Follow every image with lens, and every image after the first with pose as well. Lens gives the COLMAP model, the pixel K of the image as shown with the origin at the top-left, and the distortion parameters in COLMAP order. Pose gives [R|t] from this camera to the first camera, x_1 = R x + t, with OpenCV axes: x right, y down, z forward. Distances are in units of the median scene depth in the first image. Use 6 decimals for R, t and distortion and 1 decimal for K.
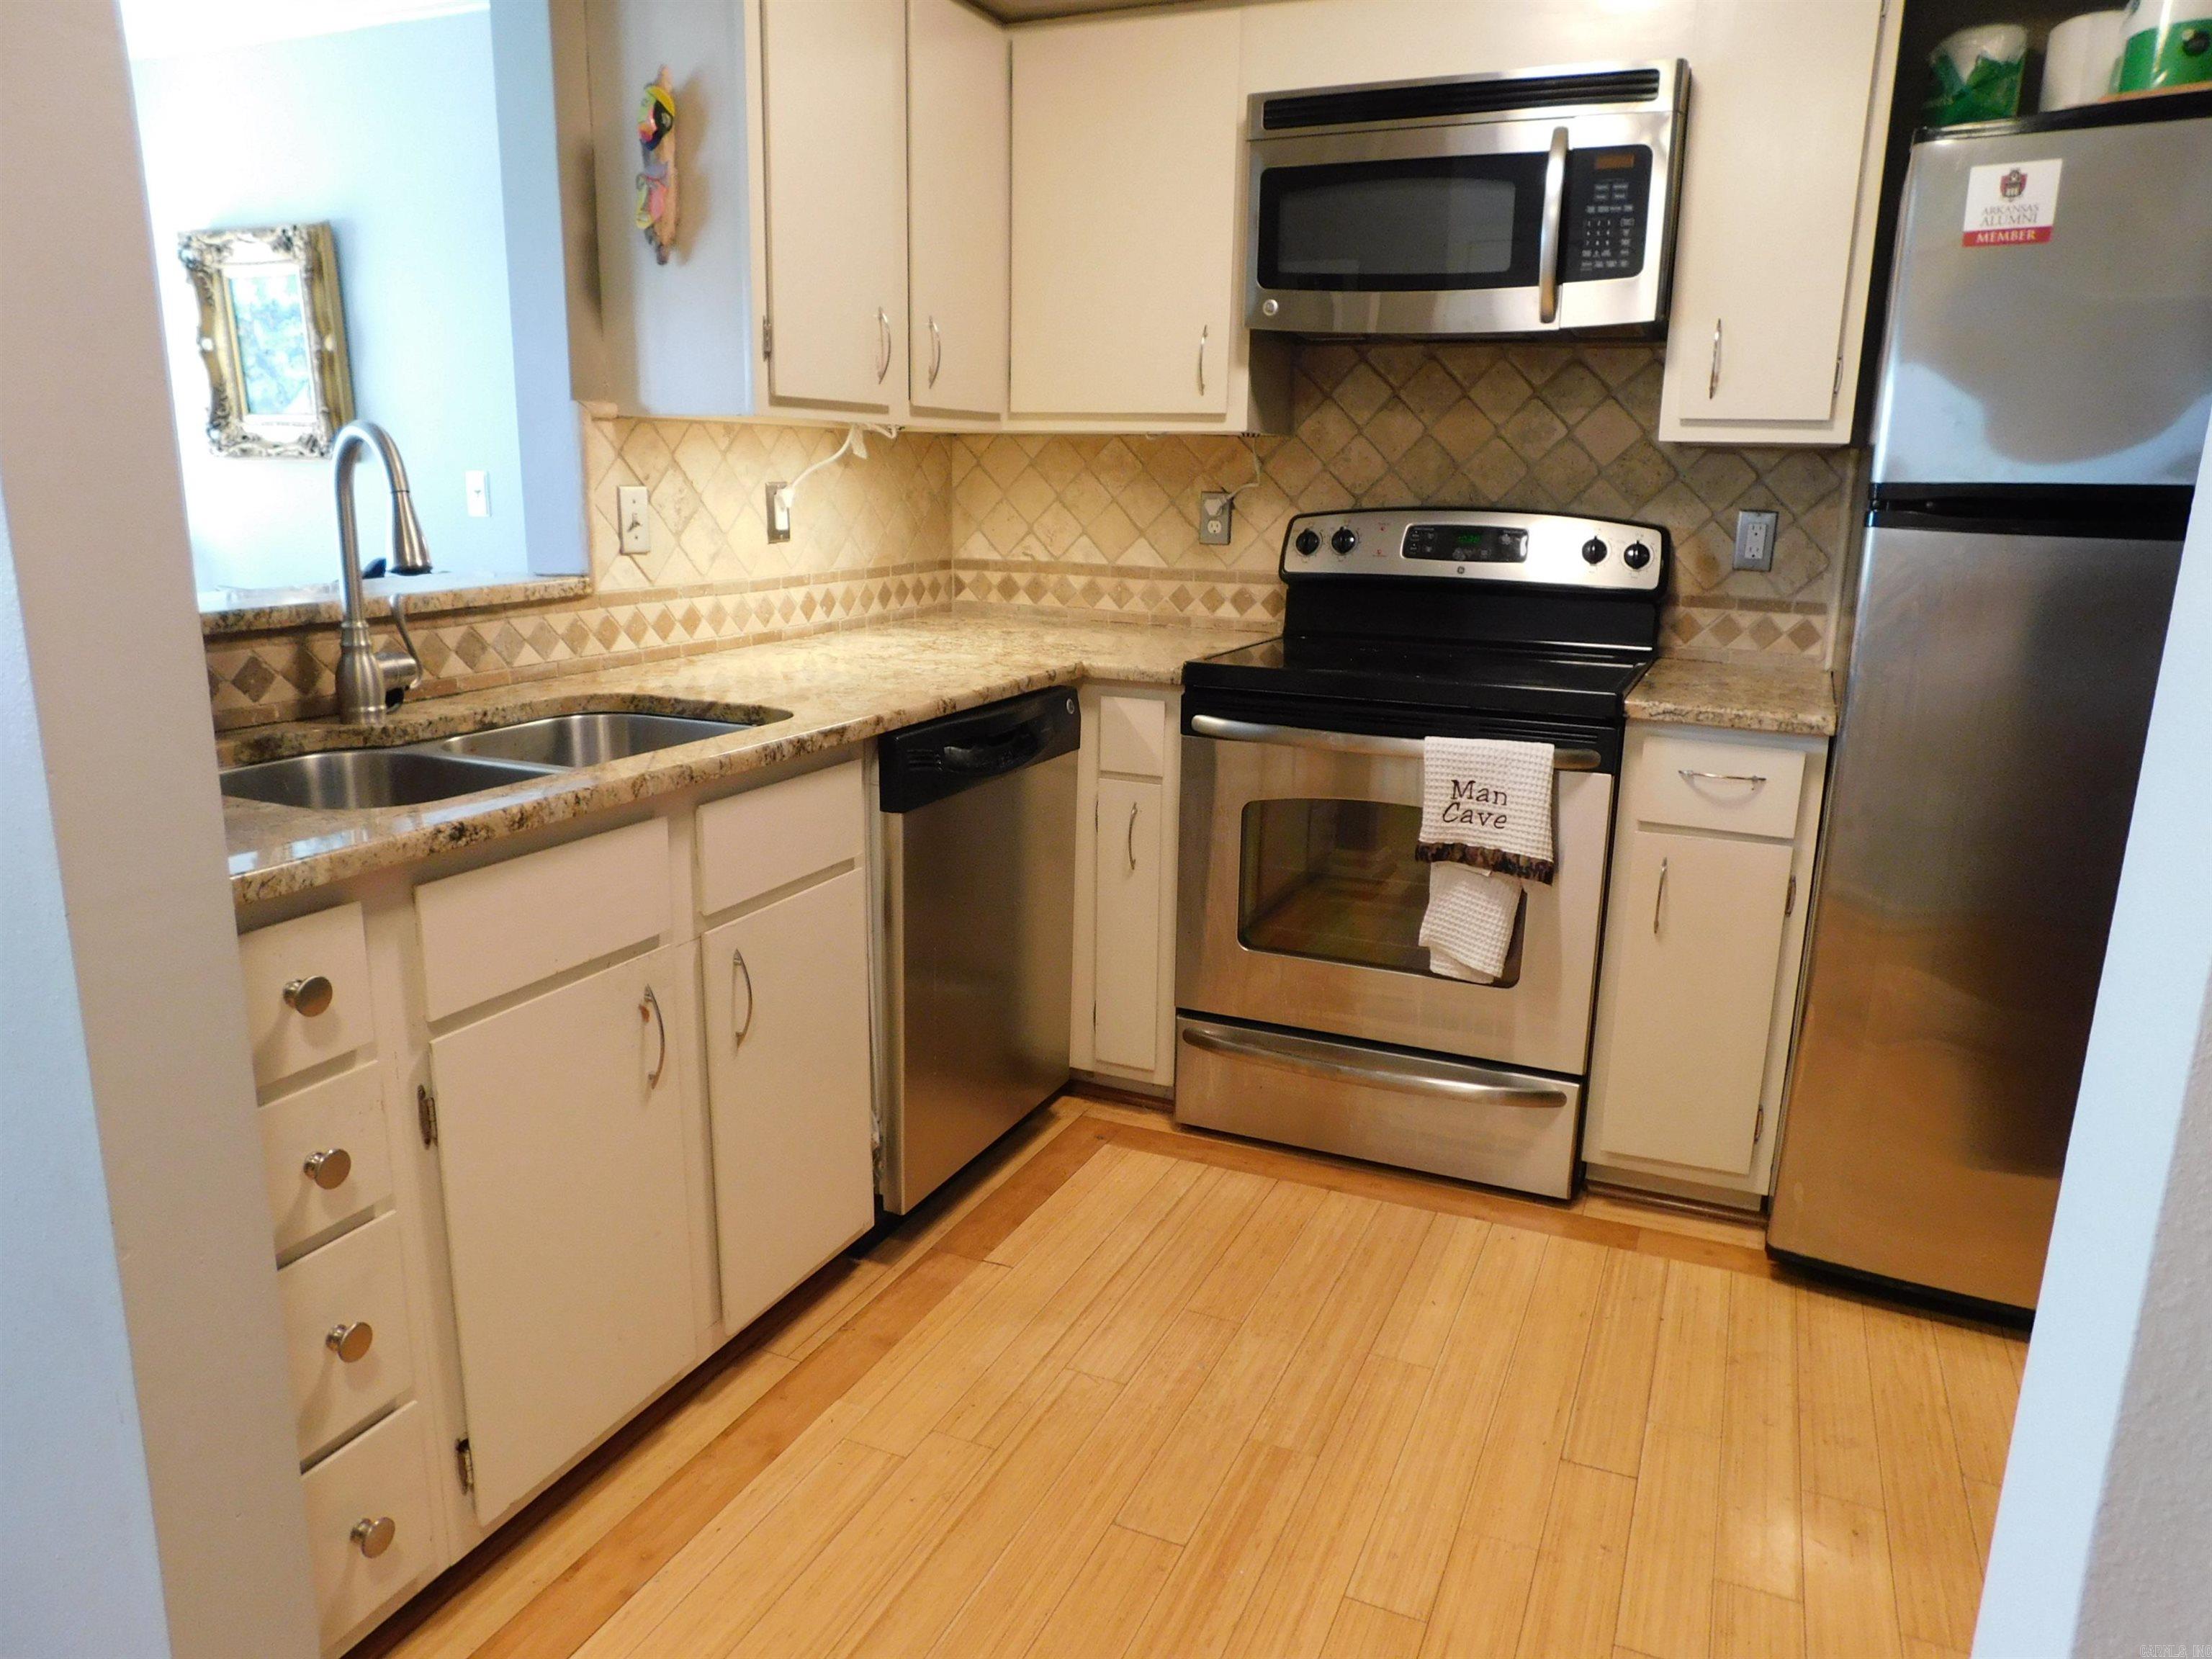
lens RADIAL K [[1471.2, 0, 1111.3], [0, 1471.2, 838.0], [0, 0, 1]] dist [-0.067759, 0.055703]
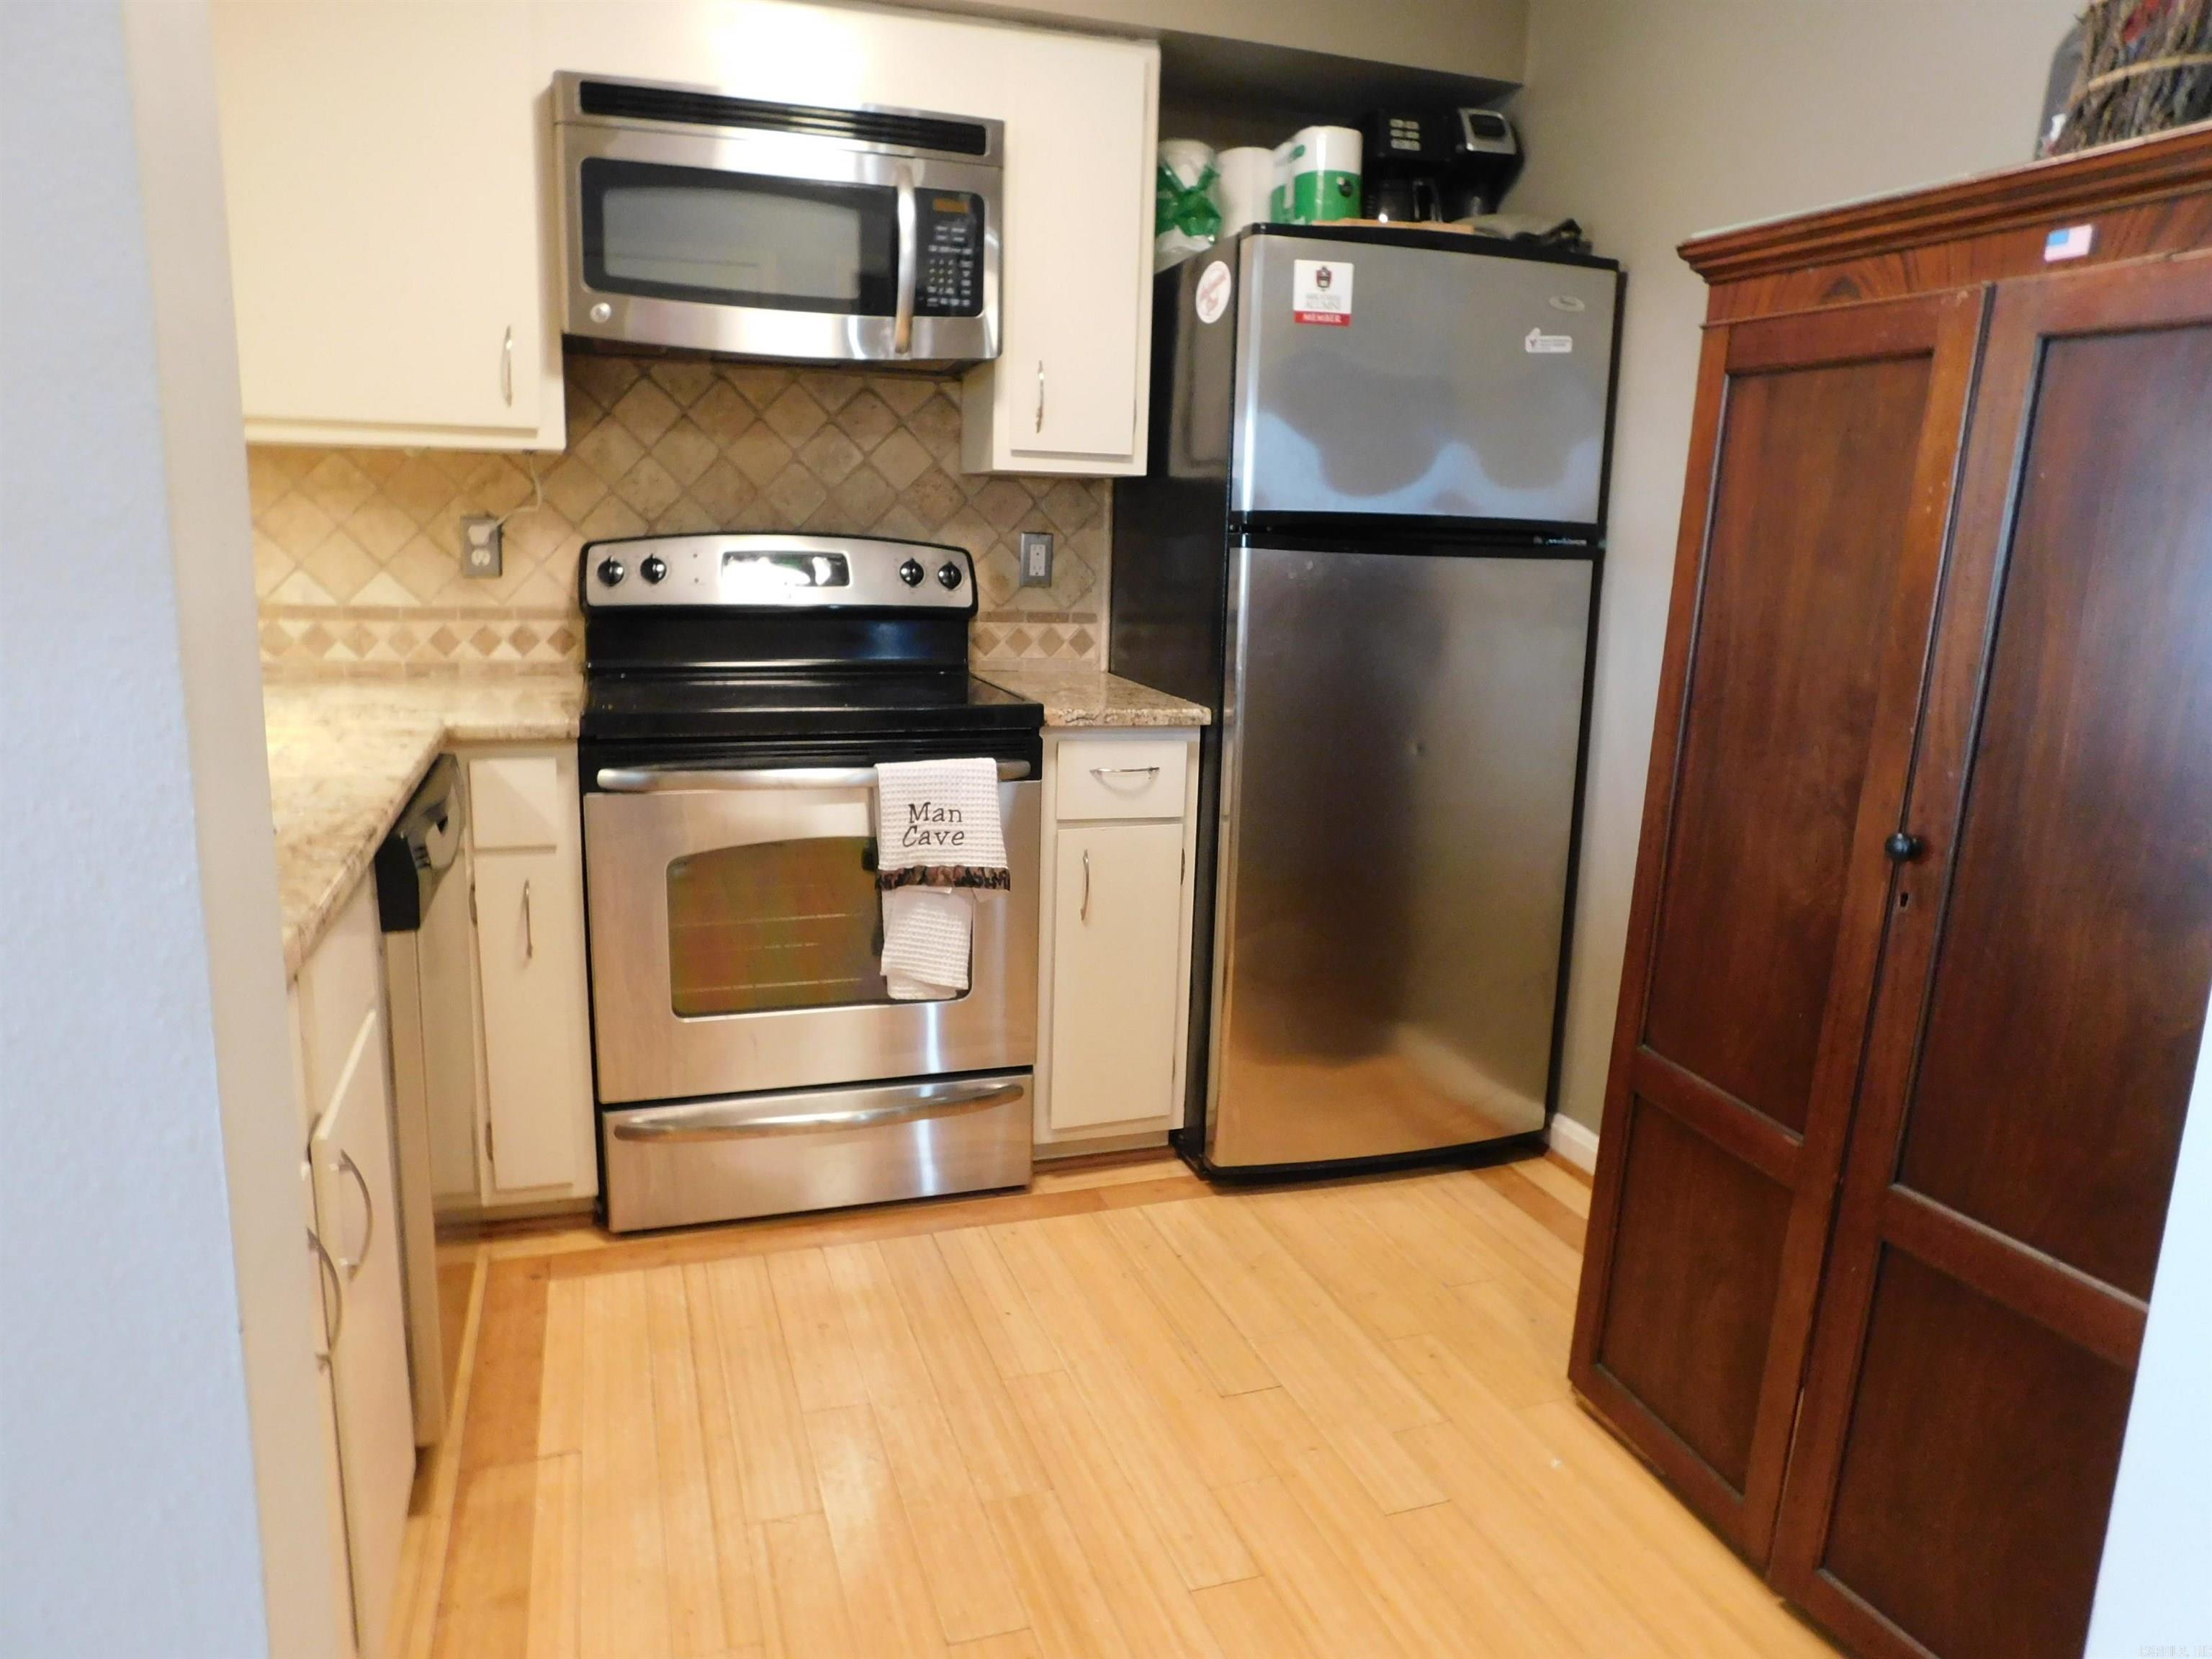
lens RADIAL K [[1471.2, 0, 1102.1], [0, 1471.2, 839.0], [0, 0, 1]] dist [-0.067759, 0.055703]
pose [[0.731948, -0.138559, 0.667123, -0.304208], [0.146774, 0.988182, 0.044206, -0.036372], [-0.665364, 0.065560, 0.743634, 0.147174]]
